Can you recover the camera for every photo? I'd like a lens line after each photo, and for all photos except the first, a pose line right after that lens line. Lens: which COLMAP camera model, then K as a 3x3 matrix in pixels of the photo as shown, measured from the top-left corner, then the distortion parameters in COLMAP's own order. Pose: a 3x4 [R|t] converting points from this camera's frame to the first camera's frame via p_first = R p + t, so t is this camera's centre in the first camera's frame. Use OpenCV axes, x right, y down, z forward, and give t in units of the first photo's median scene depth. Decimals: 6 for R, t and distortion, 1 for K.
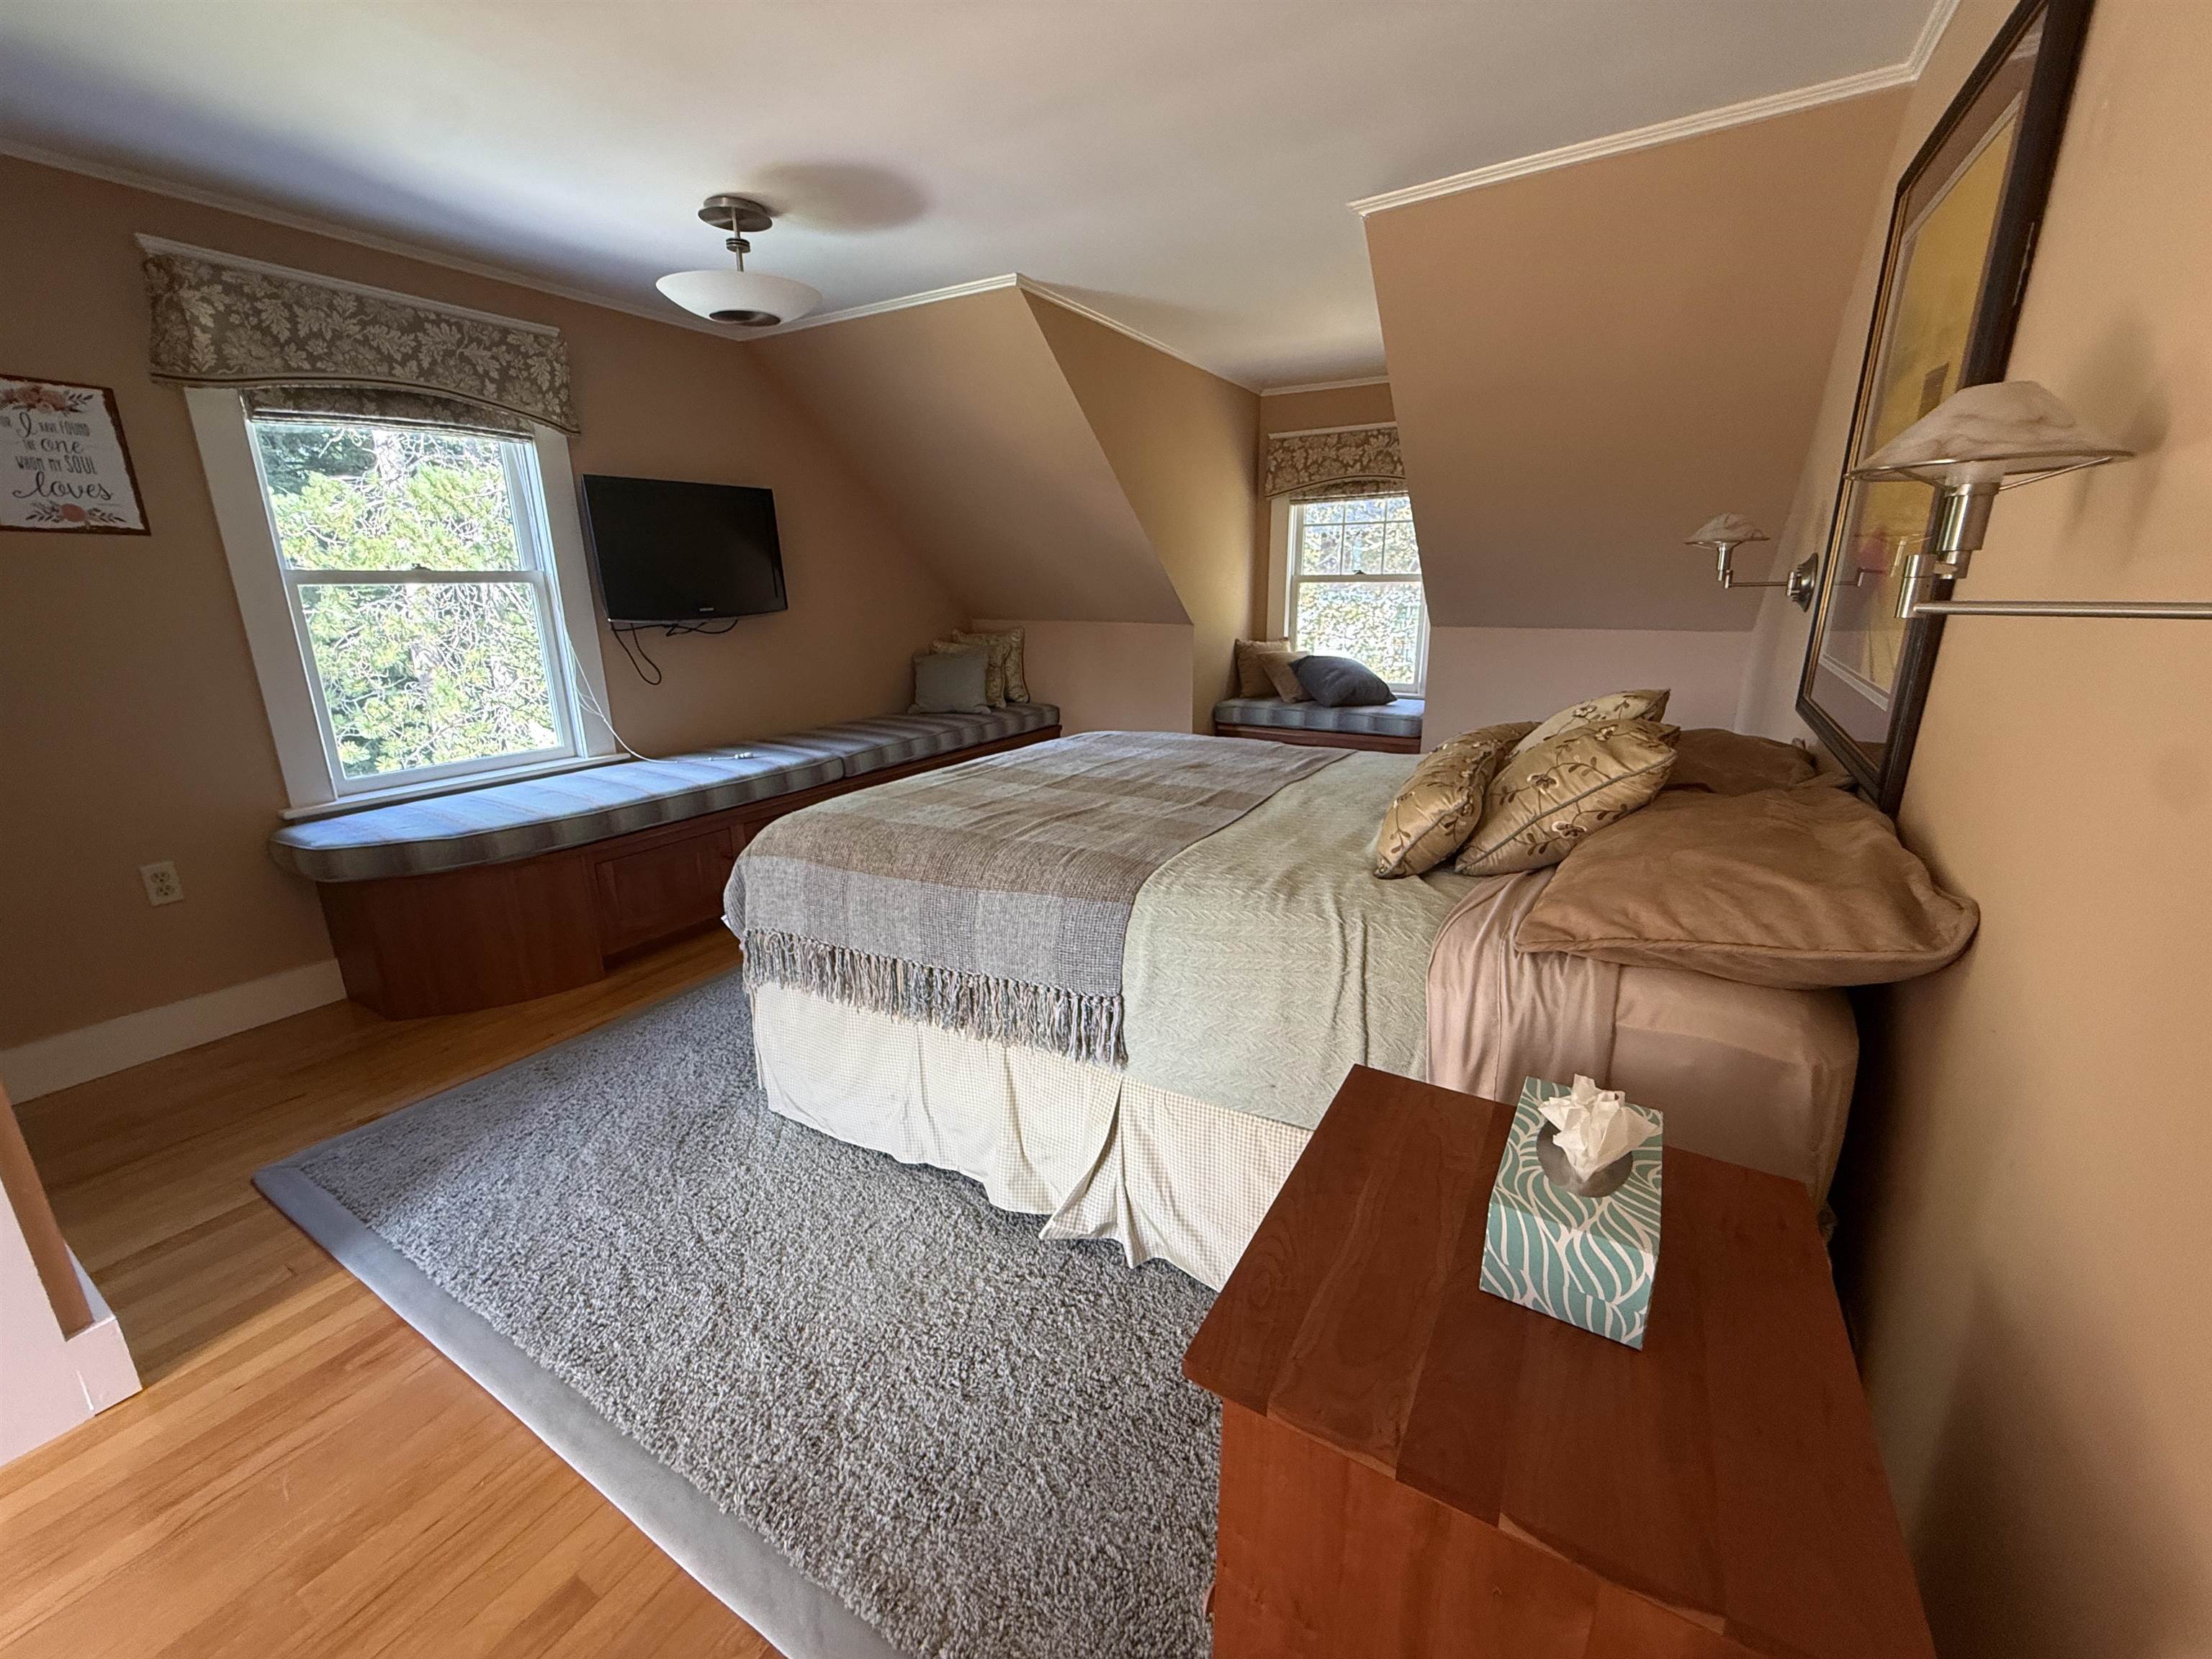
lens RADIAL K [[881.6, 0, 1100.2], [0, 881.6, 828.6], [0, 0, 1]] dist [-0.001719, -0.000208]
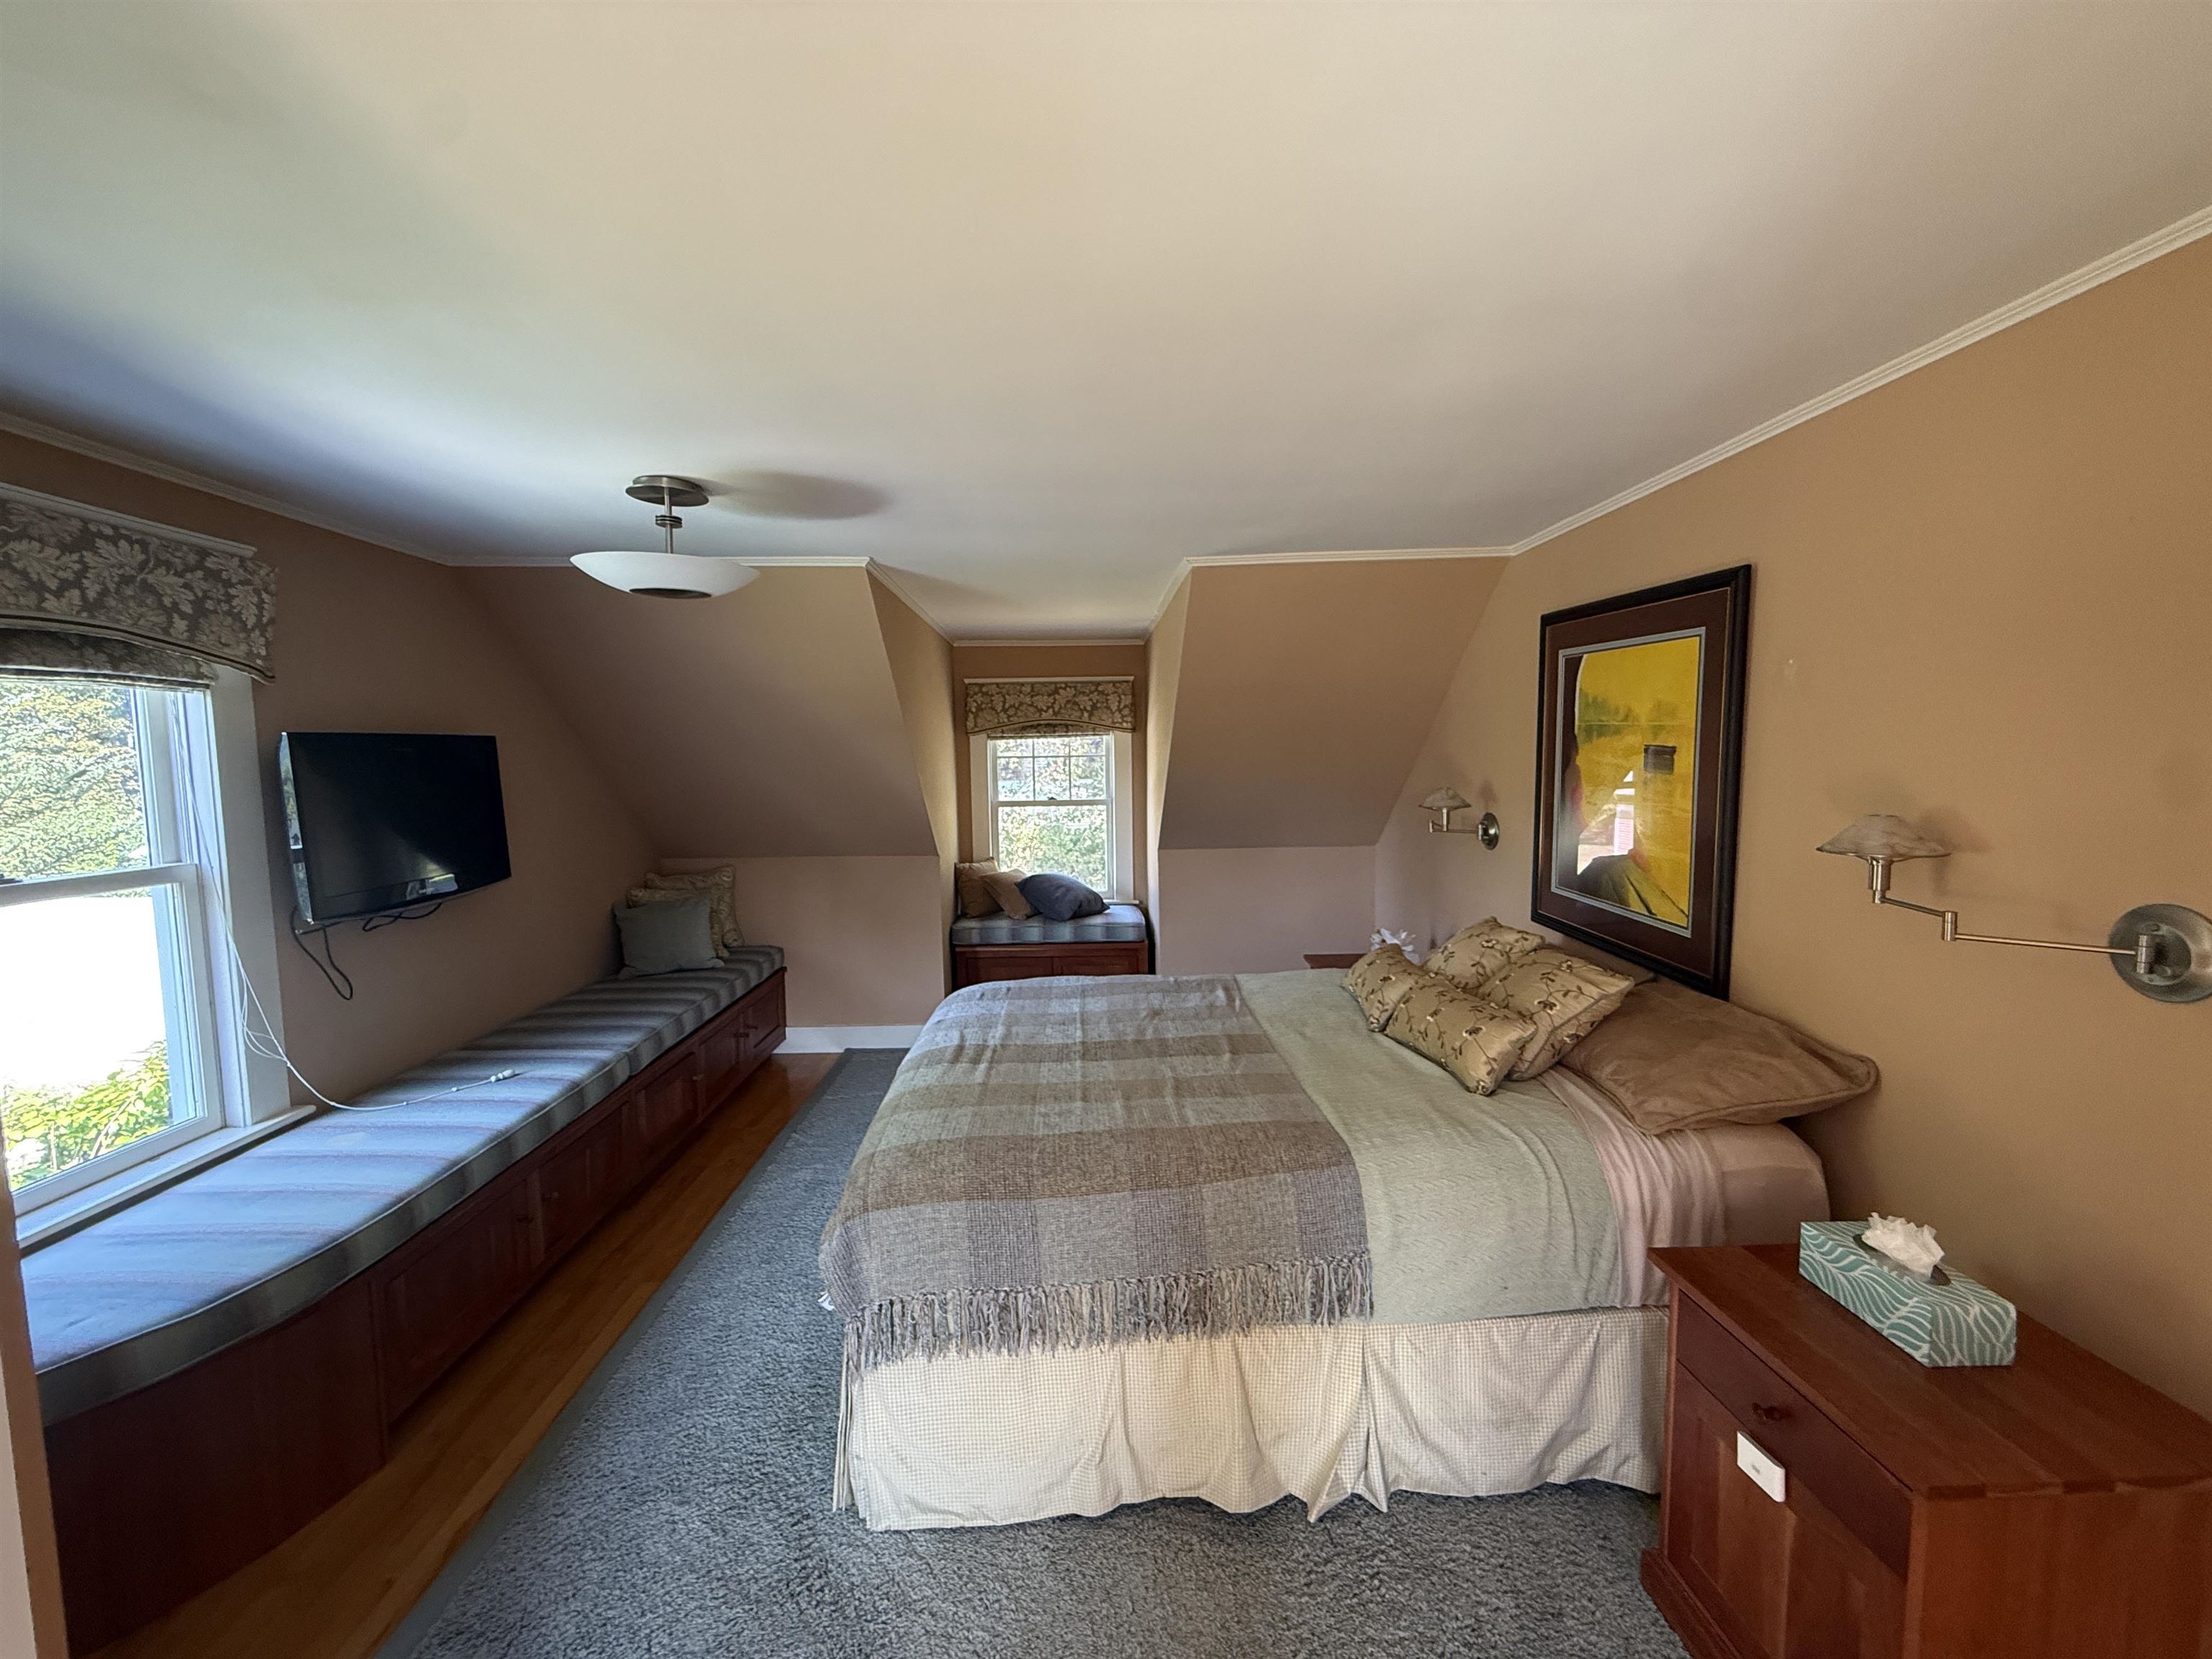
lens RADIAL K [[881.6, 0, 1100.2], [0, 881.6, 828.6], [0, 0, 1]] dist [-0.001719, -0.000208]
pose [[0.842508, -0.047257, 0.536606, -0.455209], [0.152968, 0.976126, -0.154207, -0.117095], [-0.516508, 0.212004, 0.829623, 0.061523]]
